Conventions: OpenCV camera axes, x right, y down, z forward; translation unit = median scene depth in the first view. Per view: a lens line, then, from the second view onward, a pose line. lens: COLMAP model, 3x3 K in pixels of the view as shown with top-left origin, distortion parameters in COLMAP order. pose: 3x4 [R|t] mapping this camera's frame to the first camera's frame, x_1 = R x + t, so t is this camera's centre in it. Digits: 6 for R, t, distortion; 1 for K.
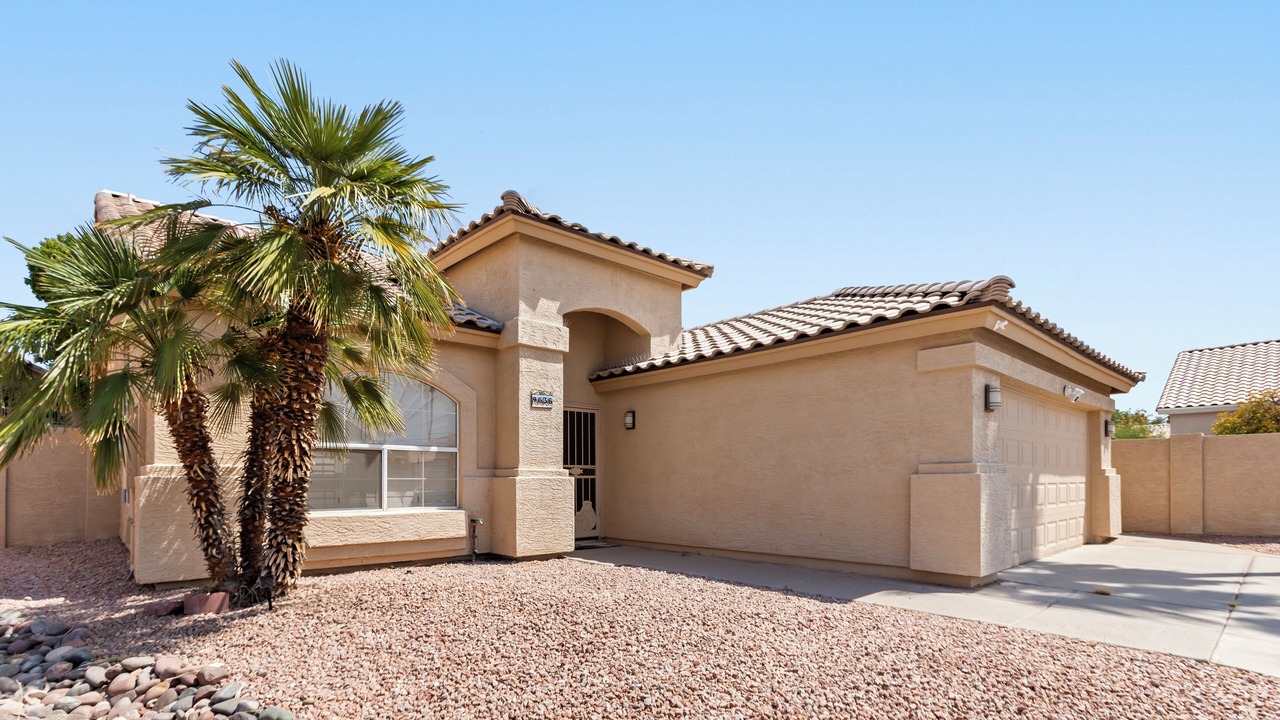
lens RADIAL K [[602.2, 0, 633.5], [0, 602.2, 468.9], [0, 0, 1]] dist [0.001031, 0.000512]
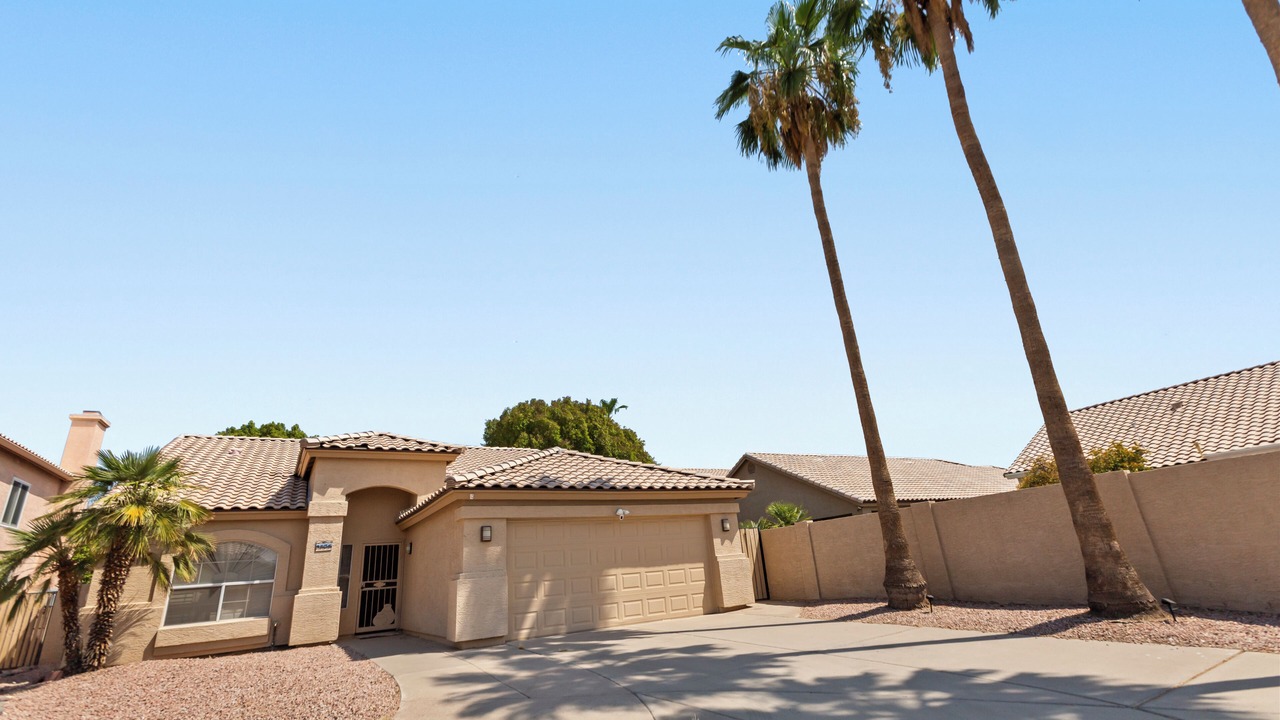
lens RADIAL K [[556.1, 0, 642.5], [0, 556.1, 370.1], [0, 0, 1]] dist [-0.000310, 0.007177]
pose [[0.977887, -0.134729, -0.159951, 1.099274], [0.077275, 0.943486, -0.322278, -0.004183], [0.194332, 0.302791, 0.933034, -0.498331]]
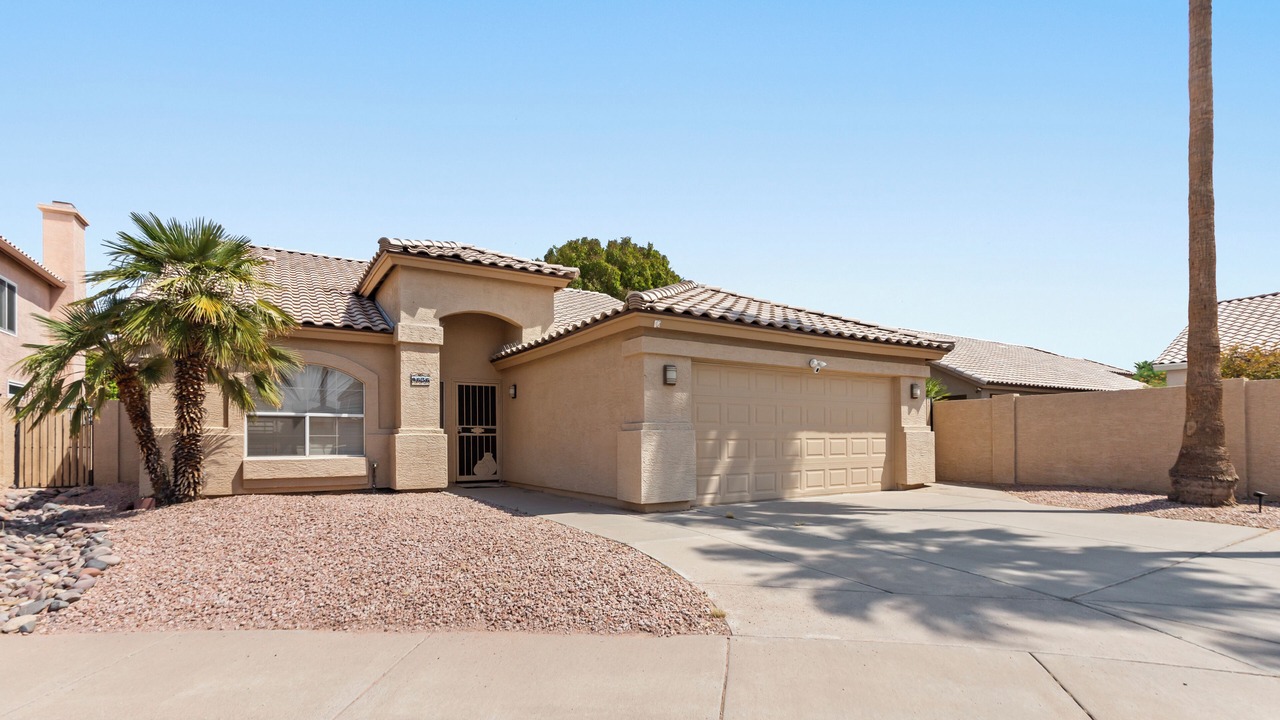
lens RADIAL K [[584.0, 0, 640.7], [0, 584.0, 432.6], [0, 0, 1]] dist [0.005441, 0.000947]
pose [[0.983653, -0.004318, -0.180020, 0.608764], [0.005213, 0.999976, 0.004495, 0.005941], [0.179997, -0.005360, 0.983653, -0.260204]]
